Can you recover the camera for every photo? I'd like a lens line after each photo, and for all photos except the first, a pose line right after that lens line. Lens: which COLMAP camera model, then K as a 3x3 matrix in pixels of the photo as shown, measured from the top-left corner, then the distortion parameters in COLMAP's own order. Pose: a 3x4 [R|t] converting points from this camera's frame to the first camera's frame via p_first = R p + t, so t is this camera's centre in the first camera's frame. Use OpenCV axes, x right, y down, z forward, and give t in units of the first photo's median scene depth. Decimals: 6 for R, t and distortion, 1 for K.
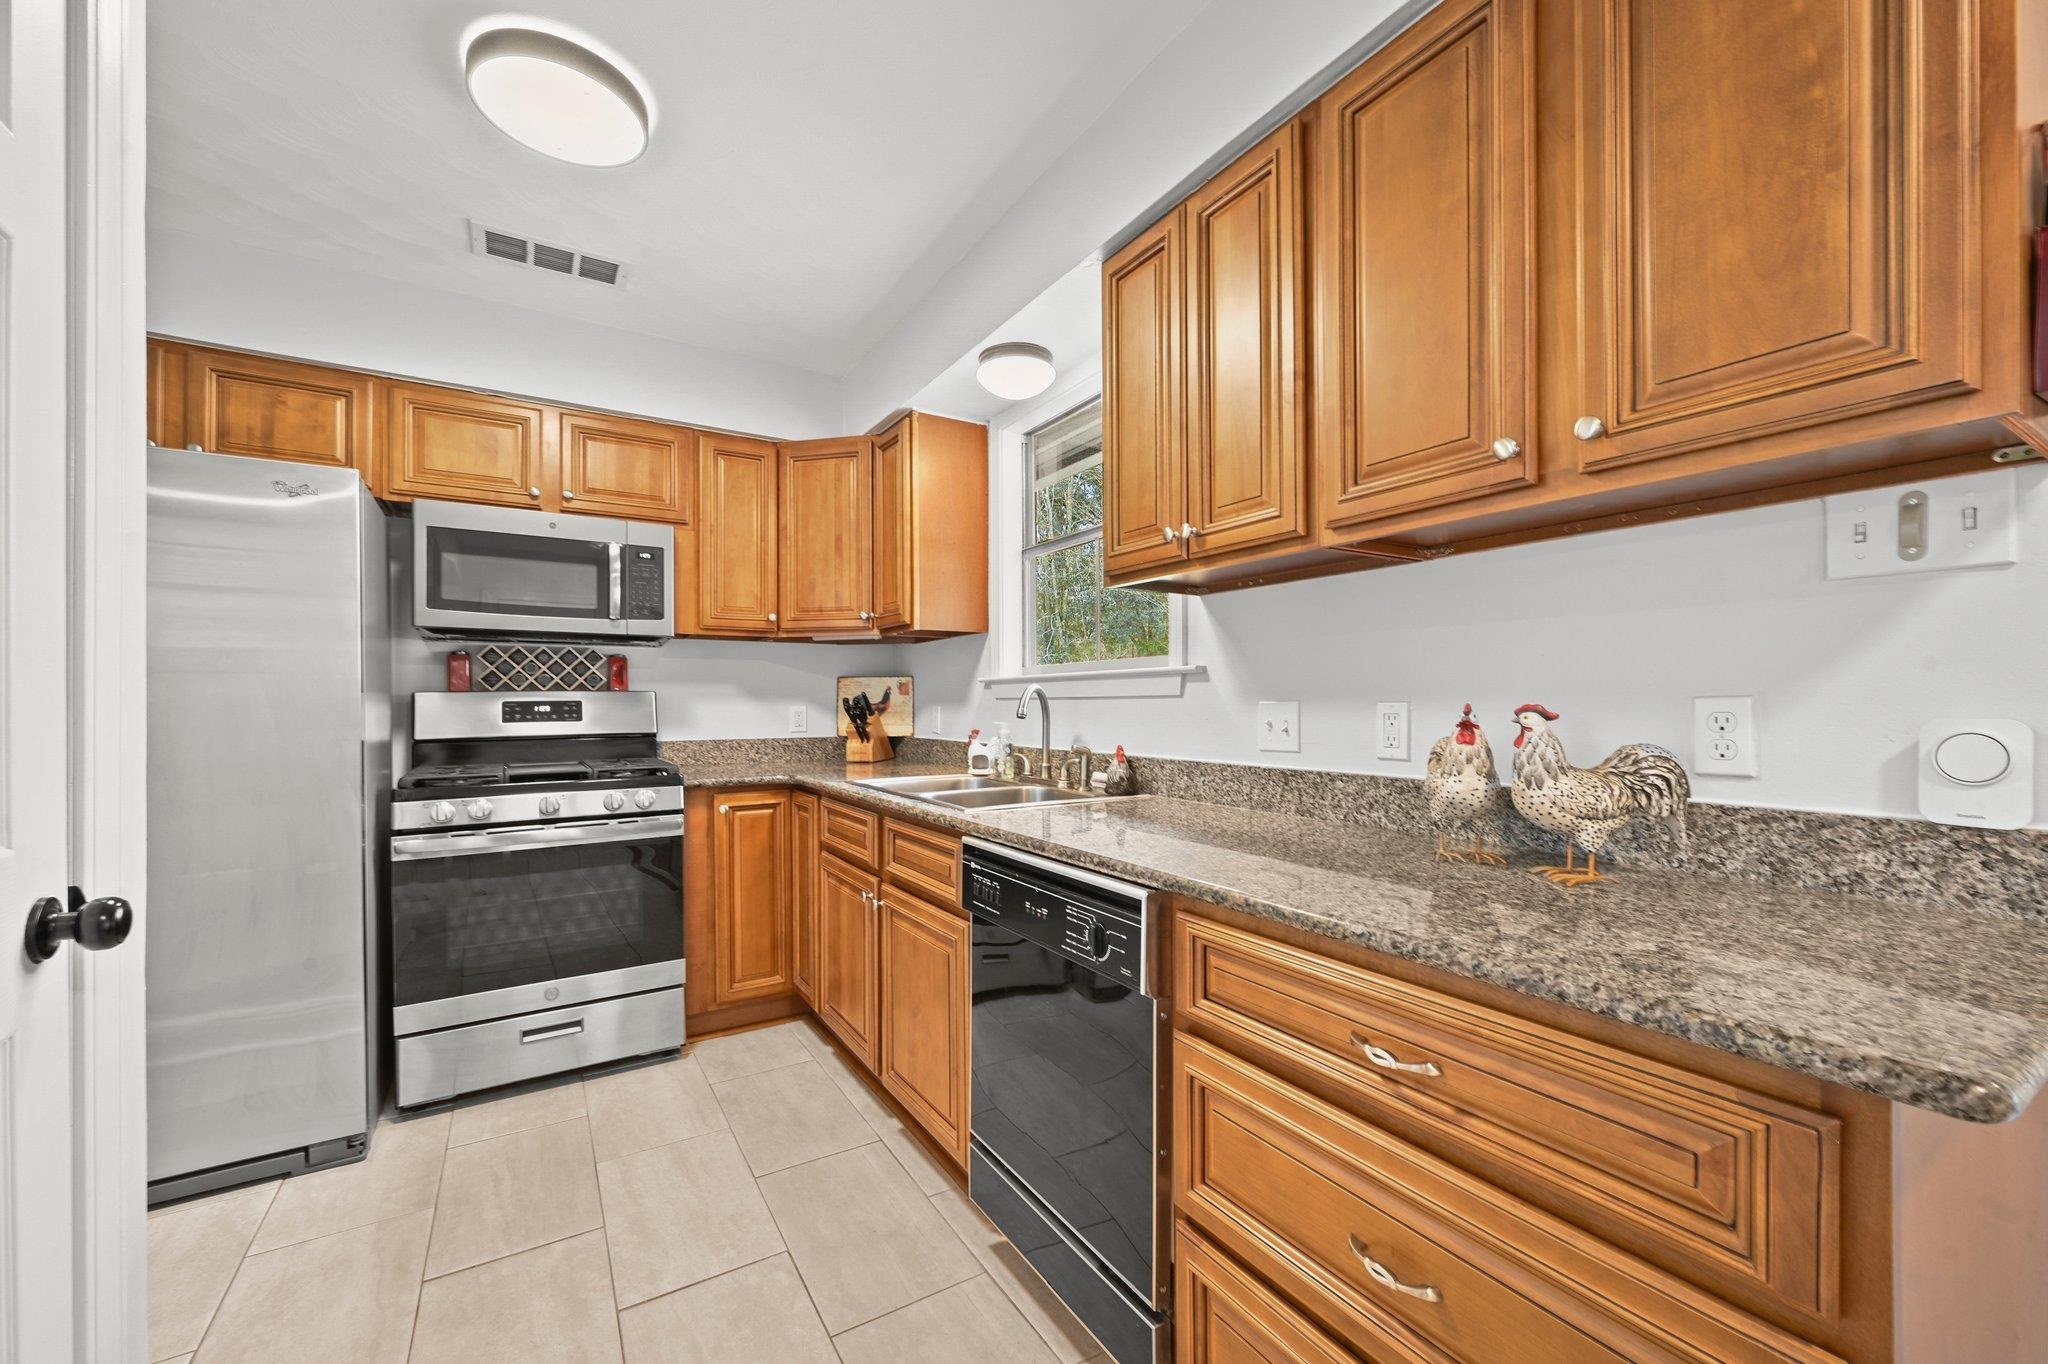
lens RADIAL K [[830.7, 0, 1041.6], [0, 830.7, 697.5], [0, 0, 1]] dist [0.003422, 0.000063]
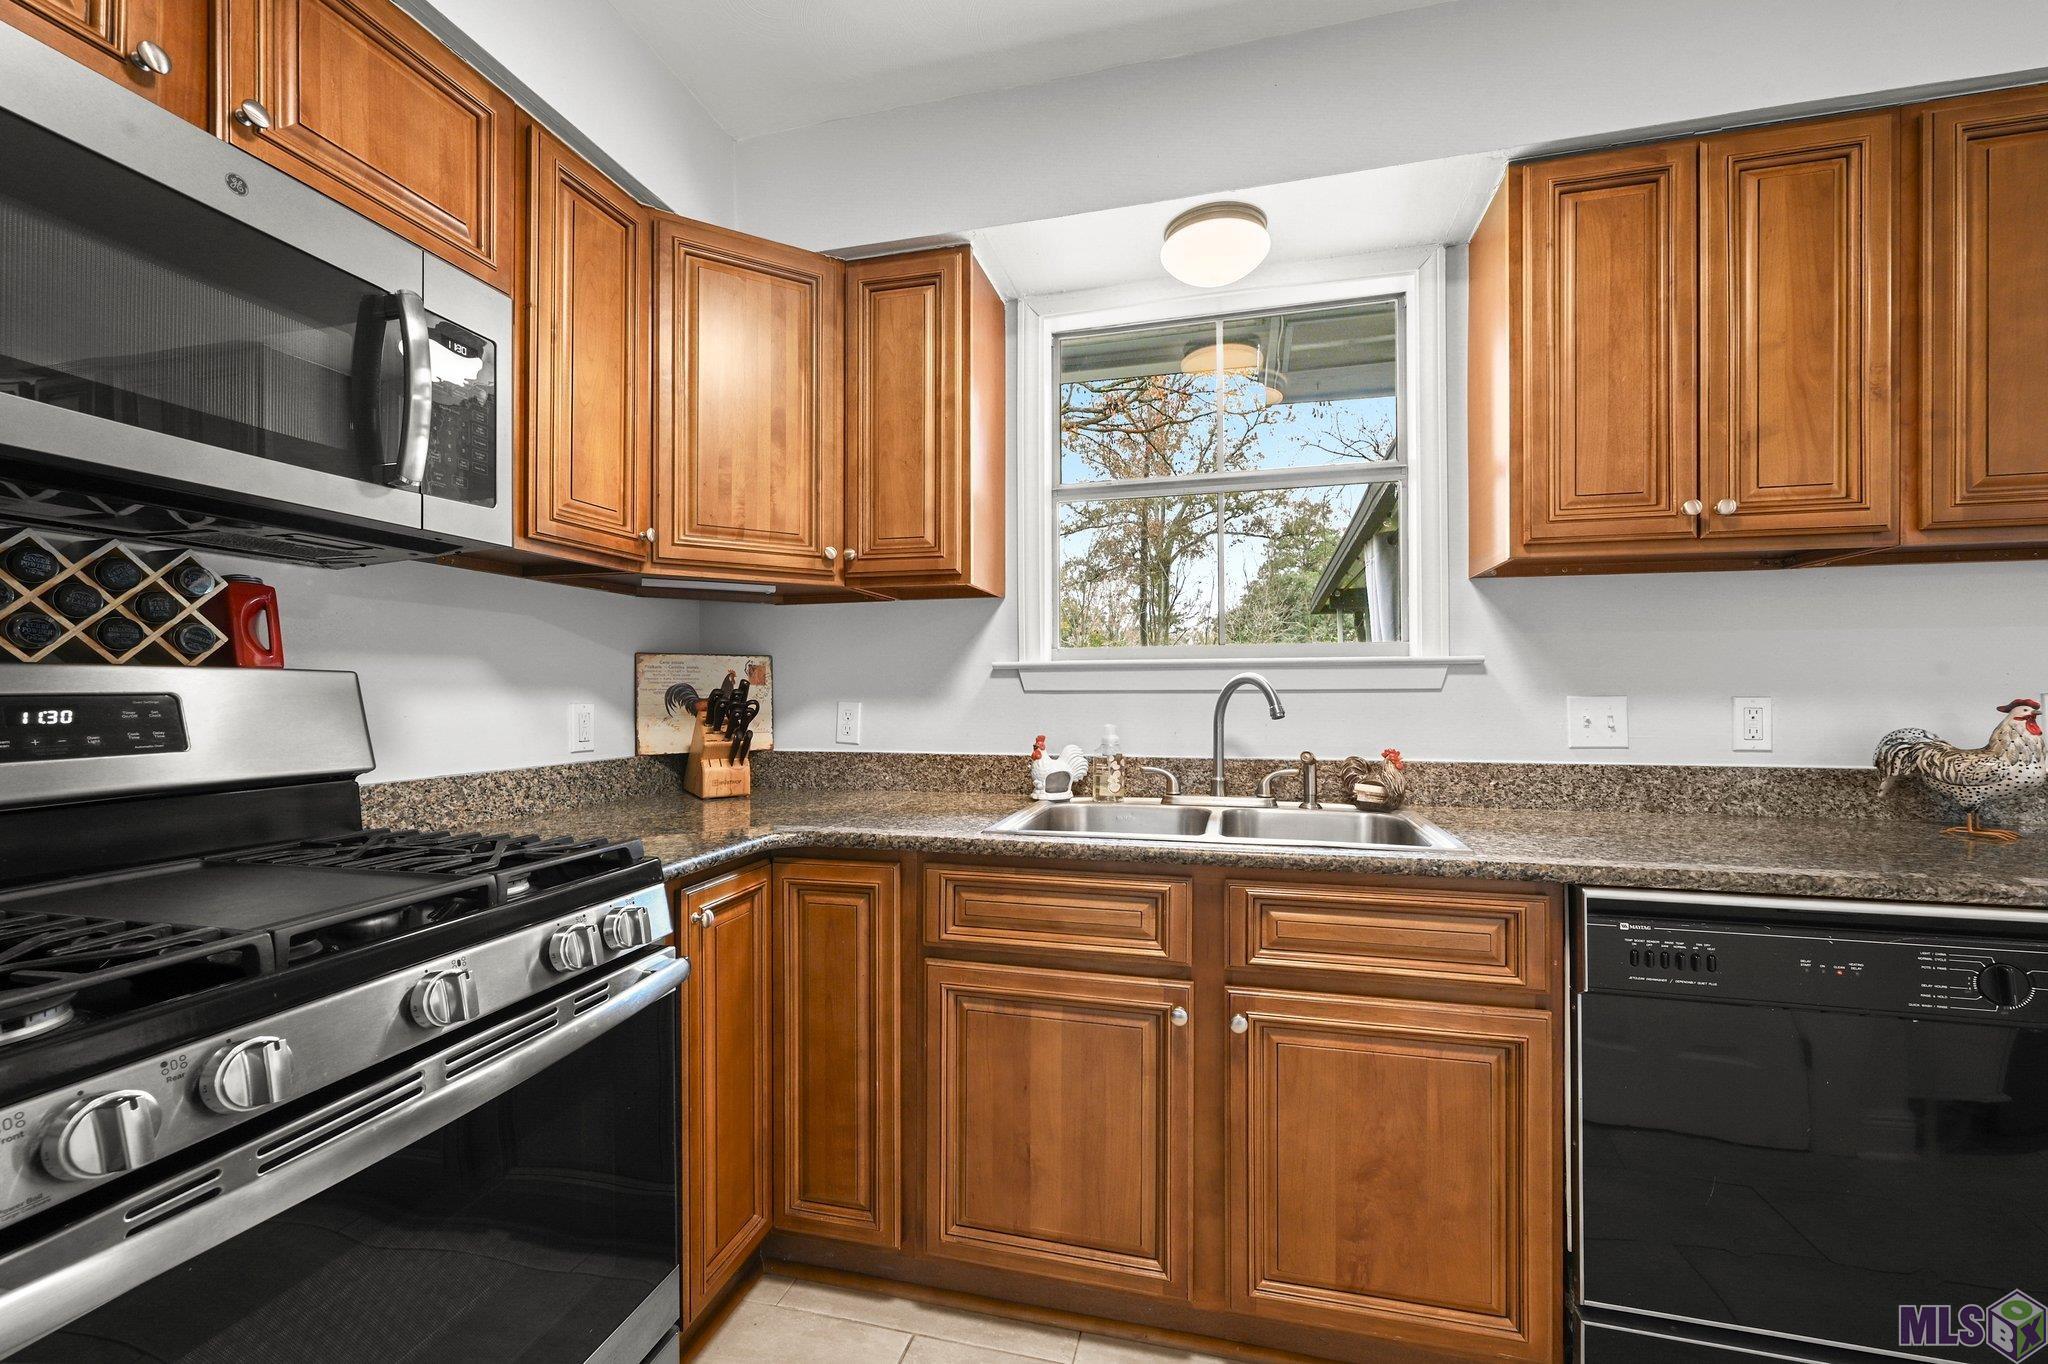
lens RADIAL K [[830.7, 0, 1026.9], [0, 830.7, 685.2], [0, 0, 1]] dist [0.003422, 0.000063]
pose [[0.718646, 0.008652, 0.695322, -0.570739], [-0.004214, 0.999958, -0.008088, 0.001715], [-0.695363, 0.002882, 0.718653, 0.506617]]
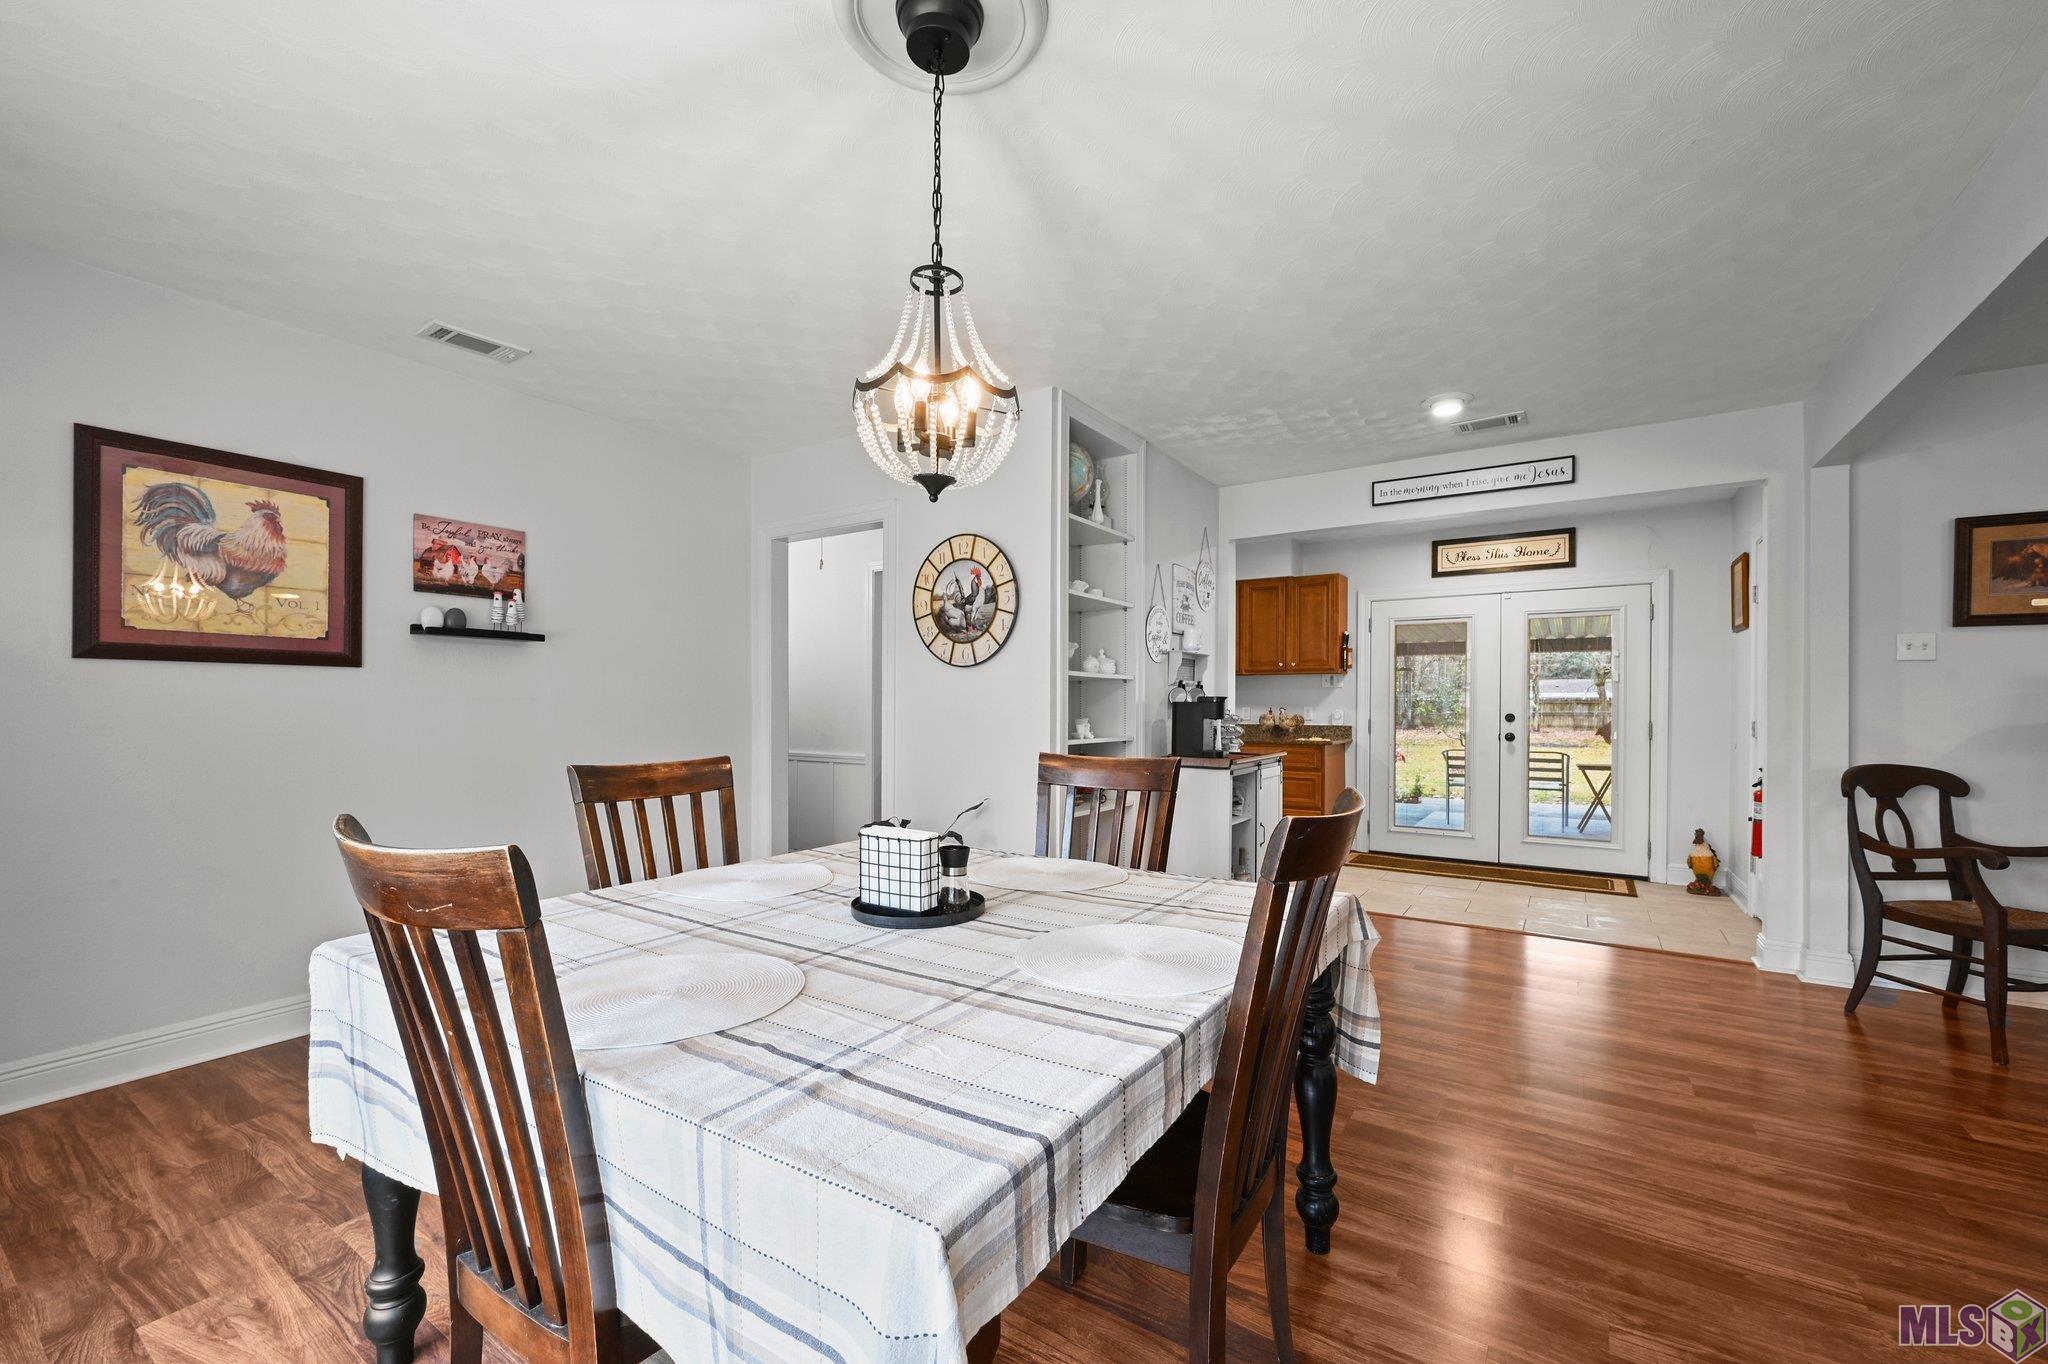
lens RADIAL K [[830.7, 0, 1026.7], [0, 830.7, 693.9], [0, 0, 1]] dist [0.003422, 0.000063]
pose [[0.907751, 0.005380, 0.419475, -1.676733], [-0.003862, 0.999983, -0.004467, -0.026785], [-0.419492, 0.002435, 0.907756, -1.703243]]
